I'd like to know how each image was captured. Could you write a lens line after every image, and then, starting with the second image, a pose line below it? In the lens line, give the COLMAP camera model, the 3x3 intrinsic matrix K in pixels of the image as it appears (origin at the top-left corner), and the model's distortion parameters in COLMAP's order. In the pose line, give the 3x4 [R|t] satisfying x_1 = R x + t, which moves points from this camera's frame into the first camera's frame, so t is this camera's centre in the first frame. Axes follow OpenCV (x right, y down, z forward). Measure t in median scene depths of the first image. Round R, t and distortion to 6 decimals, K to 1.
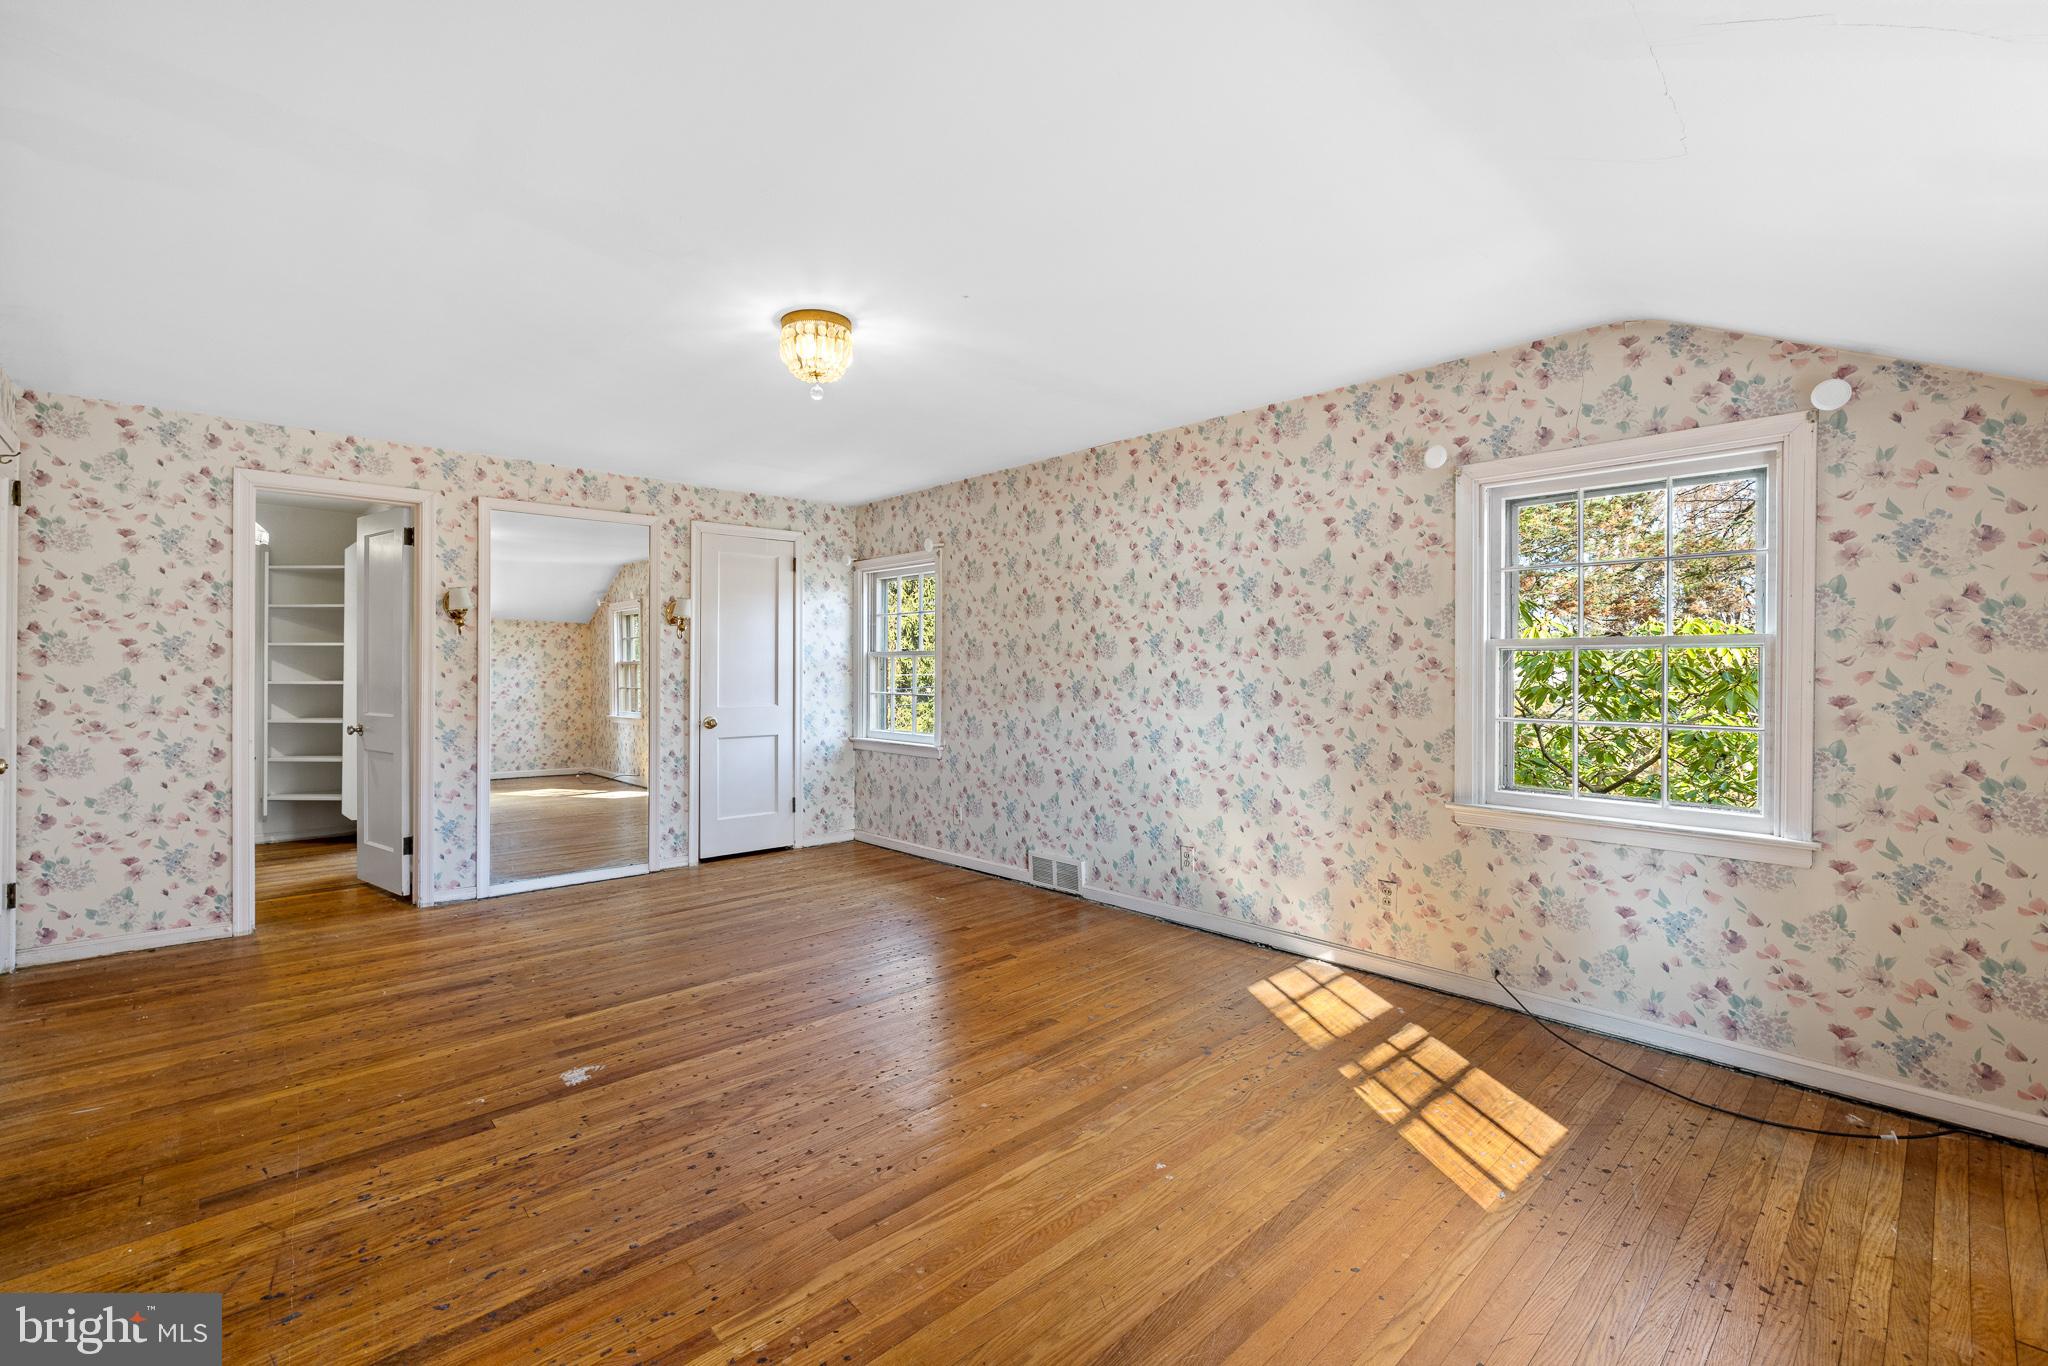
lens RADIAL K [[871.4, 0, 1020.7], [0, 871.4, 670.6], [0, 0, 1]] dist [-0.002414, 0.000941]
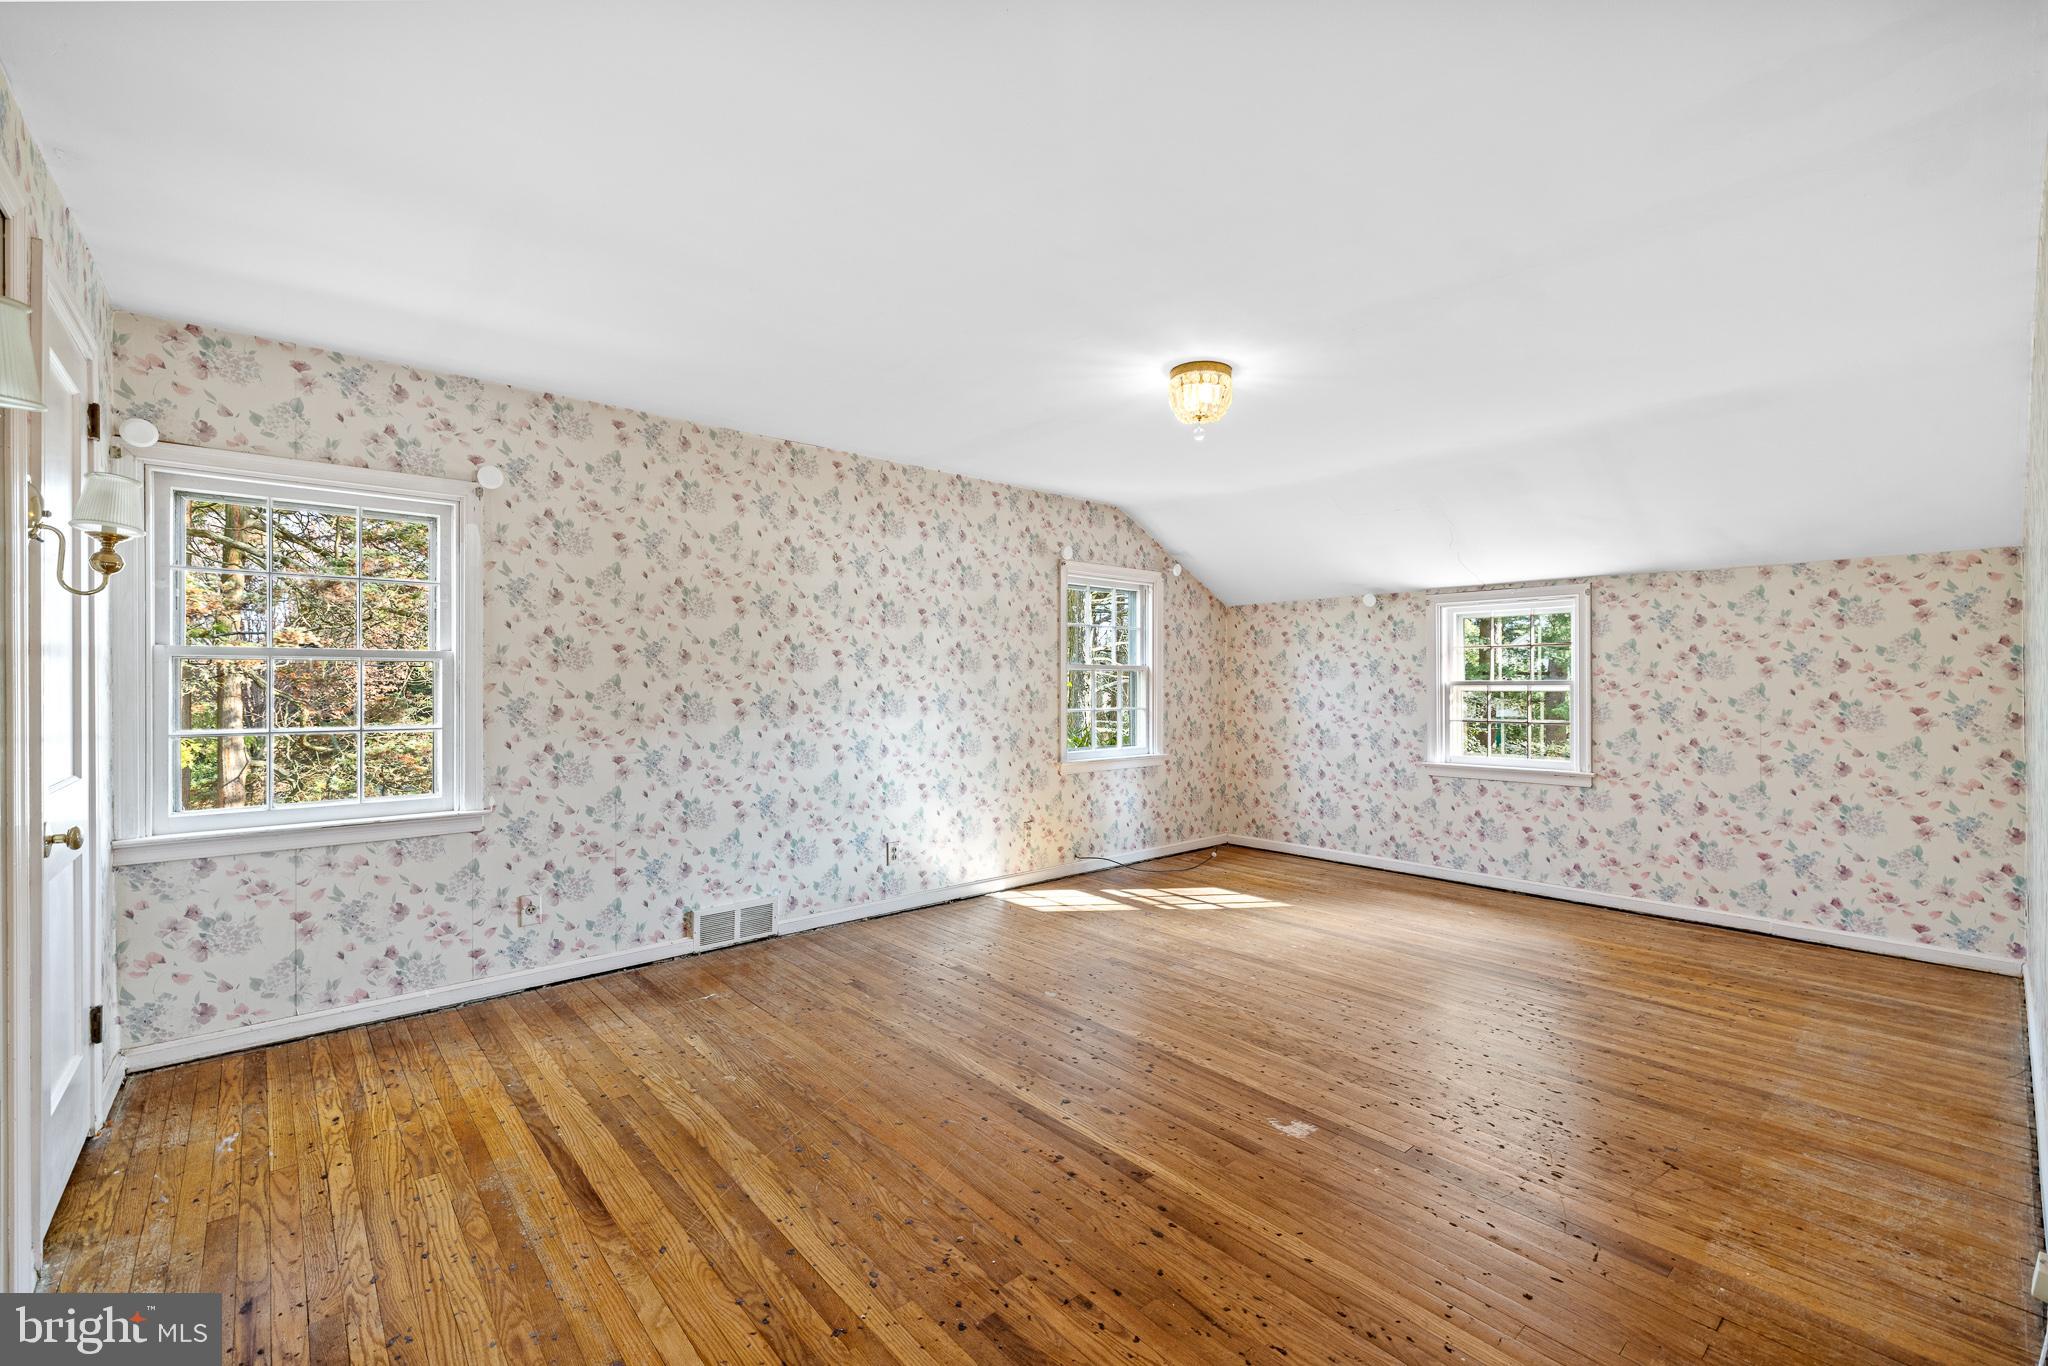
lens RADIAL K [[871.4, 0, 1018.8], [0, 871.4, 685.2], [0, 0, 1]] dist [-0.002414, 0.000941]
pose [[0.035134, -0.005520, 0.999367, -0.936096], [0.002768, 0.999981, 0.005426, -0.003002], [-0.999379, 0.002576, 0.035148, 0.823646]]
